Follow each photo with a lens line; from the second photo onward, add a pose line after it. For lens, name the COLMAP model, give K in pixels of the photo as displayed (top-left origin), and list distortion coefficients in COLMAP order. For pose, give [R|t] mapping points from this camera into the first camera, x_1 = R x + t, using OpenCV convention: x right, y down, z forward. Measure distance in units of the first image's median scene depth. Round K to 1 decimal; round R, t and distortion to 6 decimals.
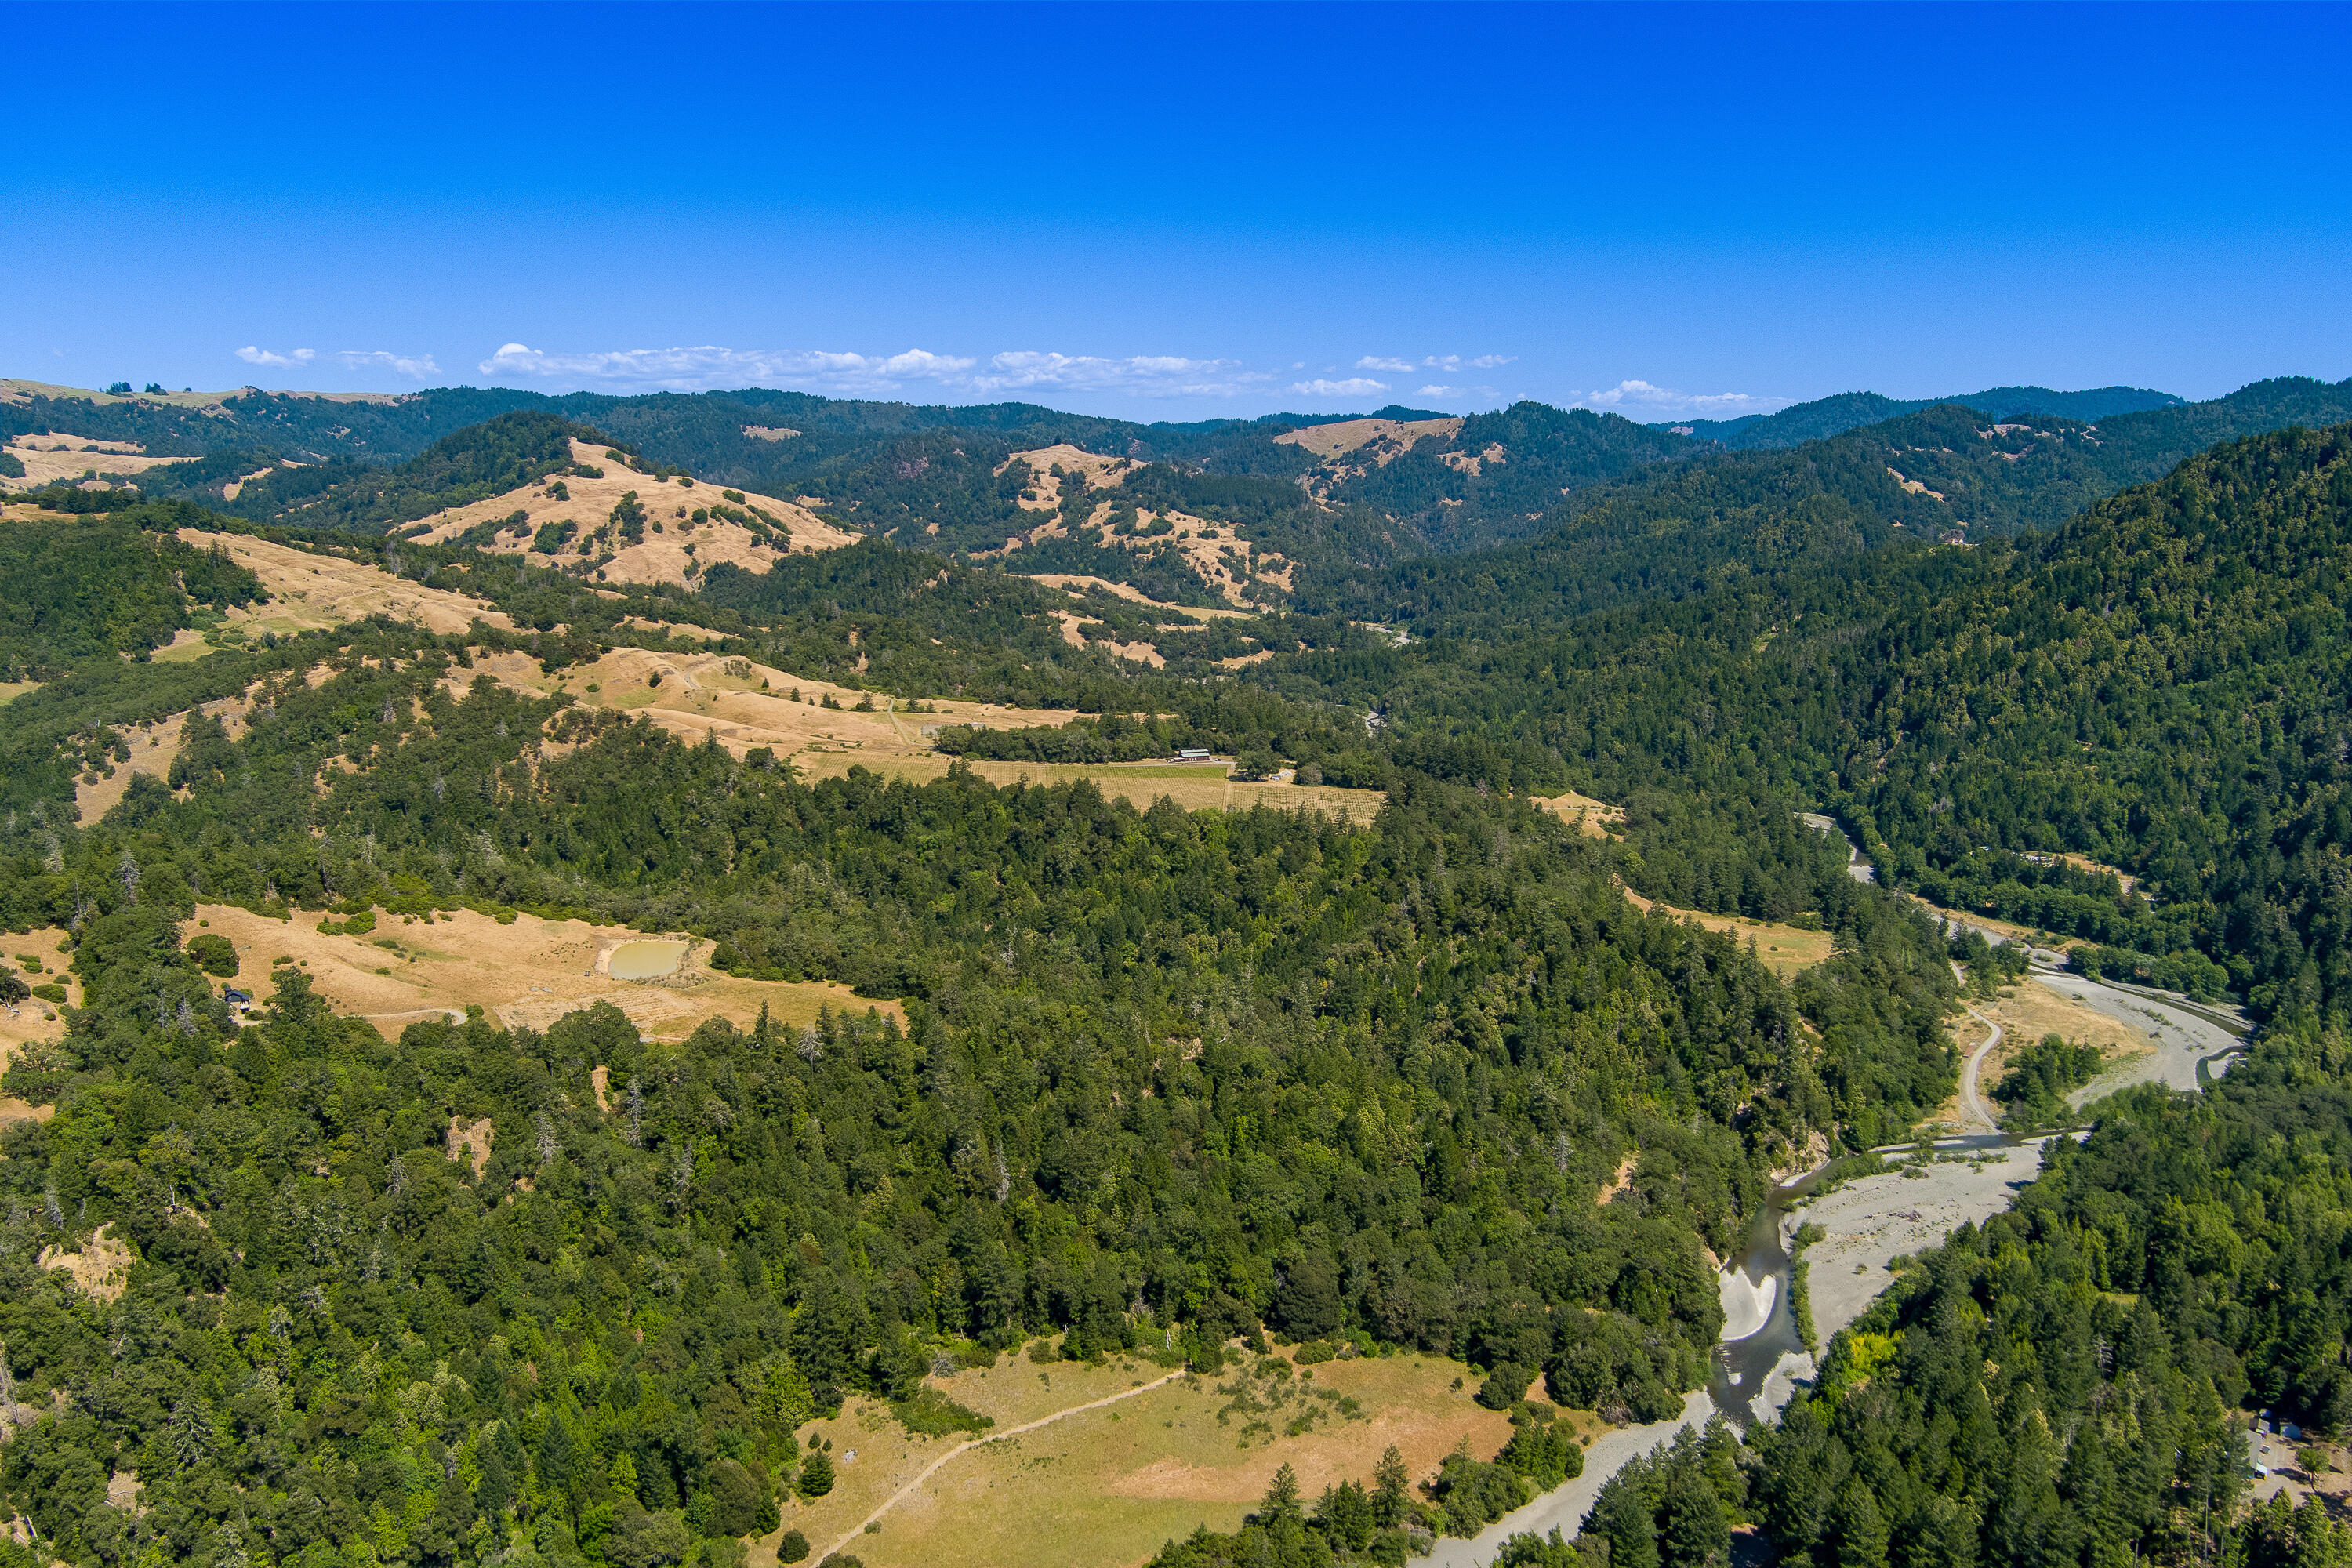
lens RADIAL K [[1860.1, 0, 1156.0], [0, 1860.1, 790.8], [0, 0, 1]] dist [-0.070927, 0.028716]
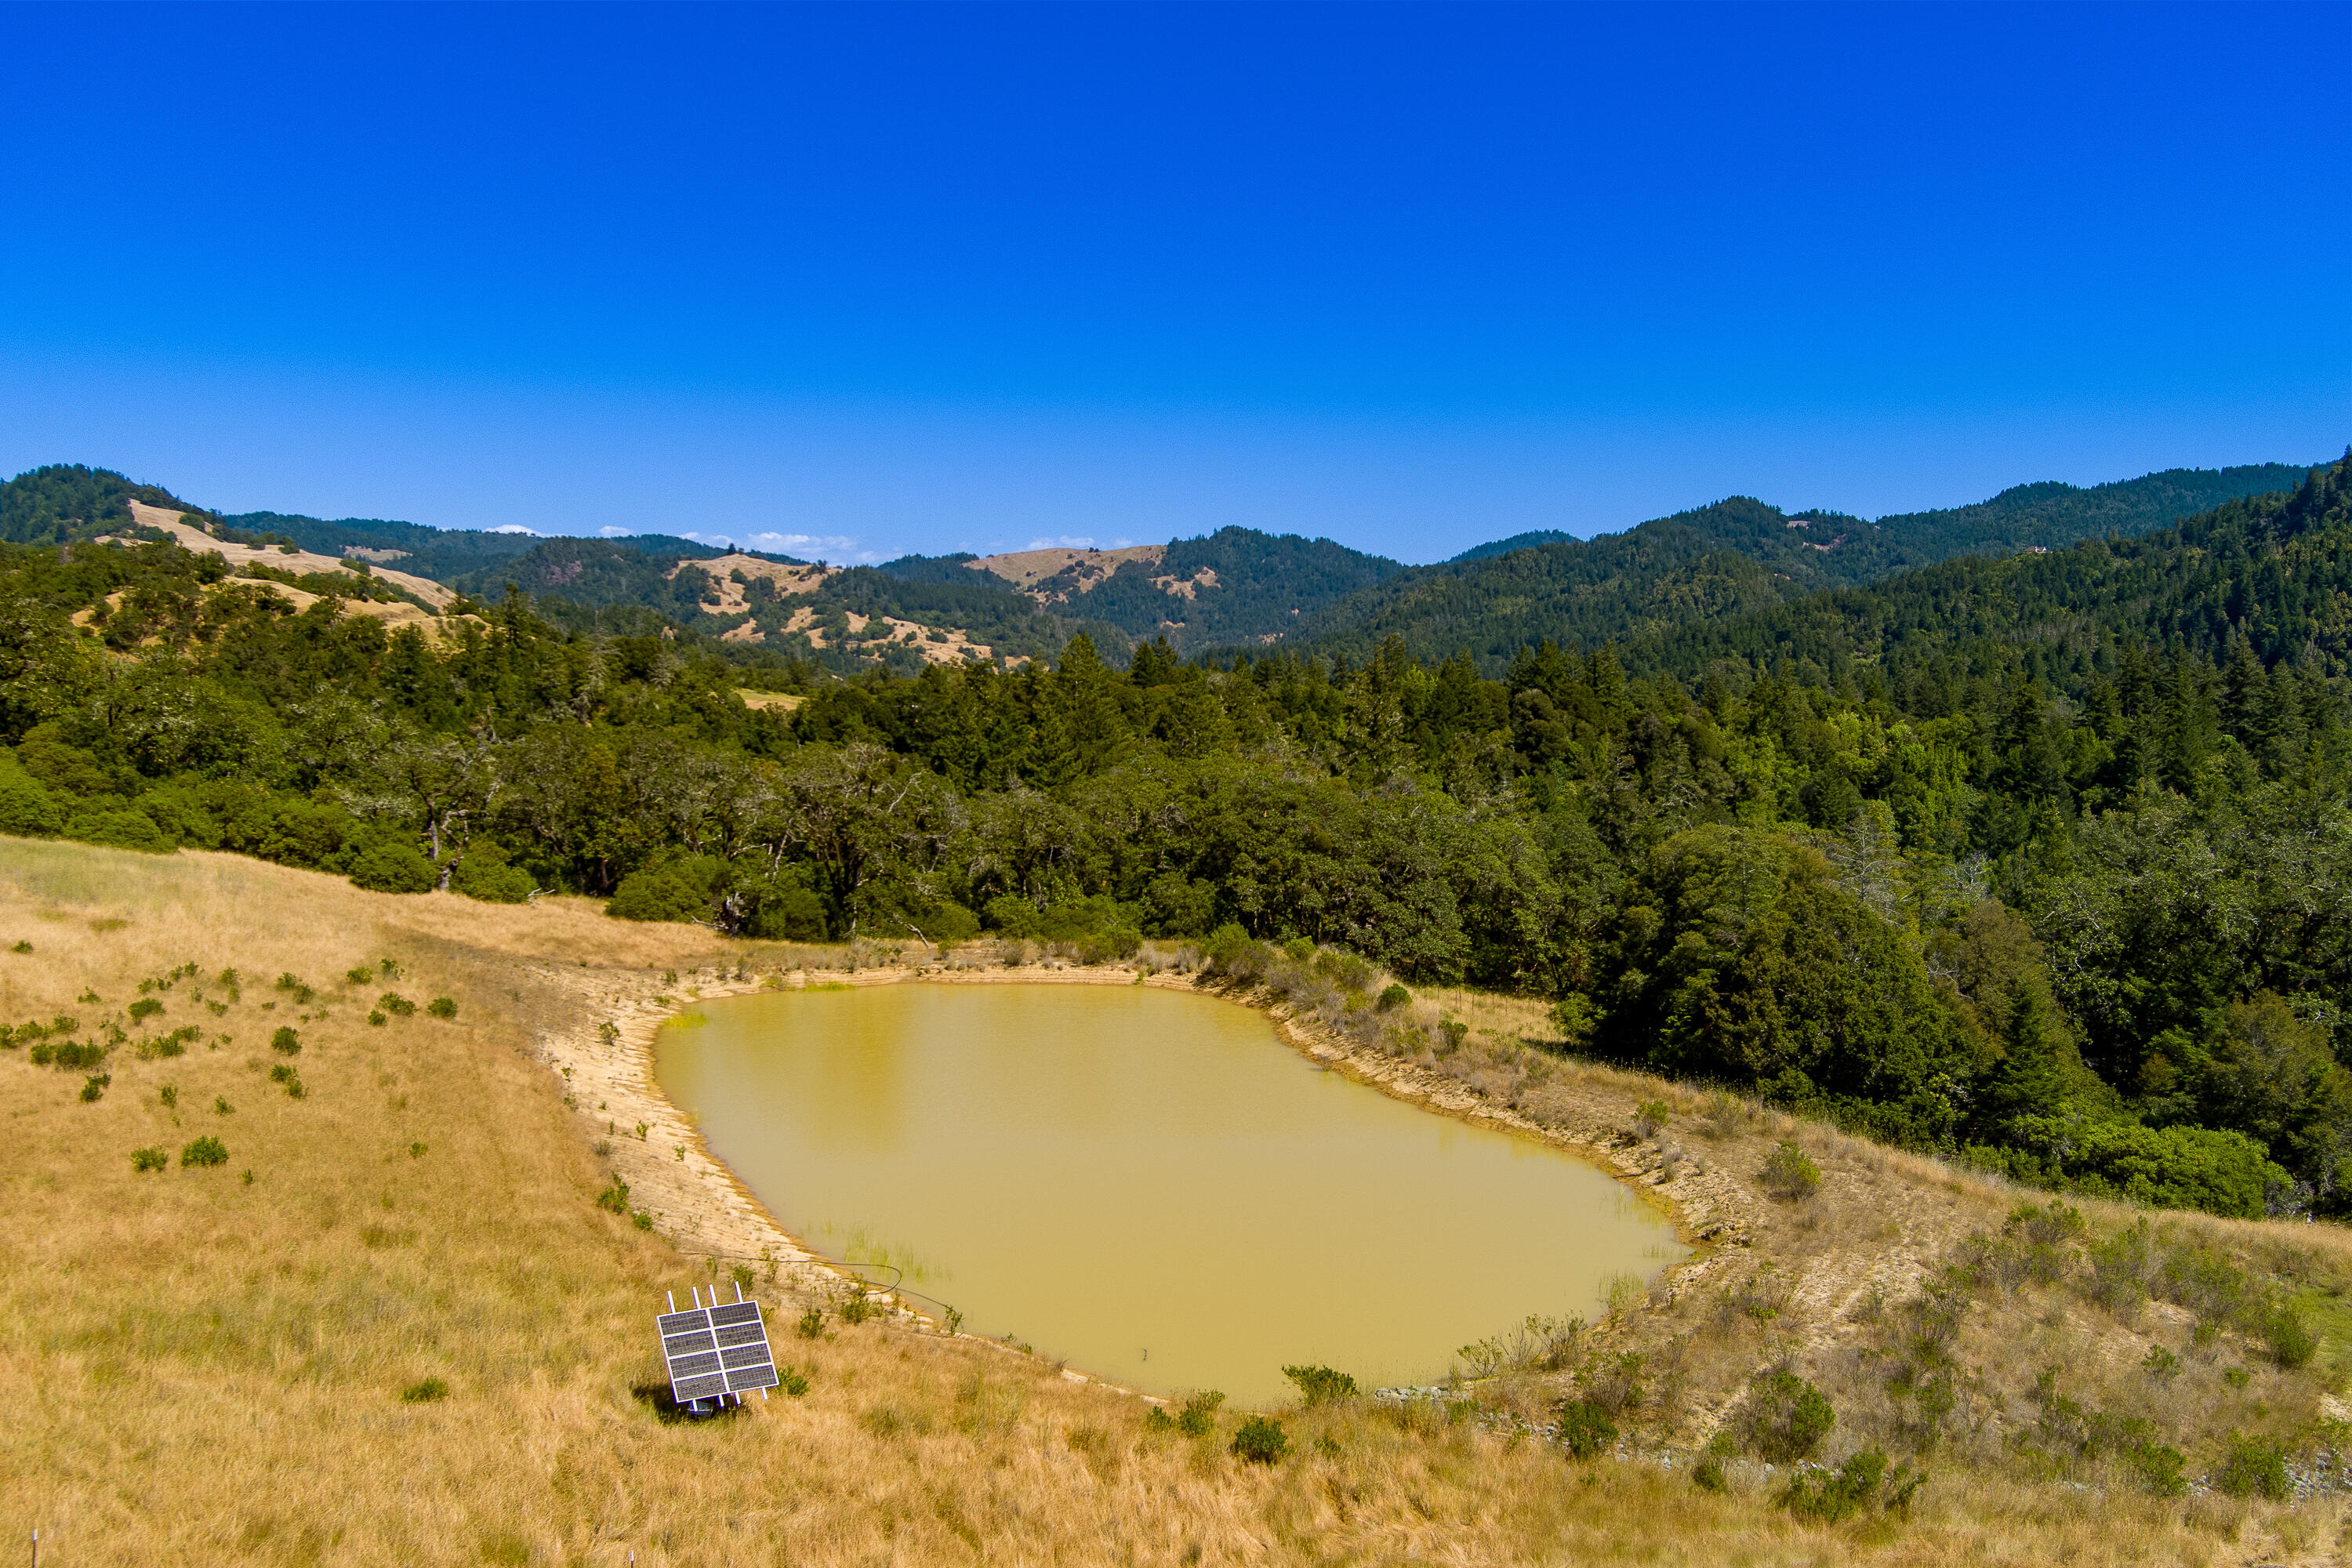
lens RADIAL K [[1860.1, 0, 1127.9], [0, 1860.1, 761.1], [0, 0, 1]] dist [-0.070927, 0.028716]
pose [[0.980151, -0.009763, 0.198012, -0.237549], [0.032821, 0.992996, -0.113501, 0.069336], [-0.195516, 0.117747, 0.973606, 0.733828]]
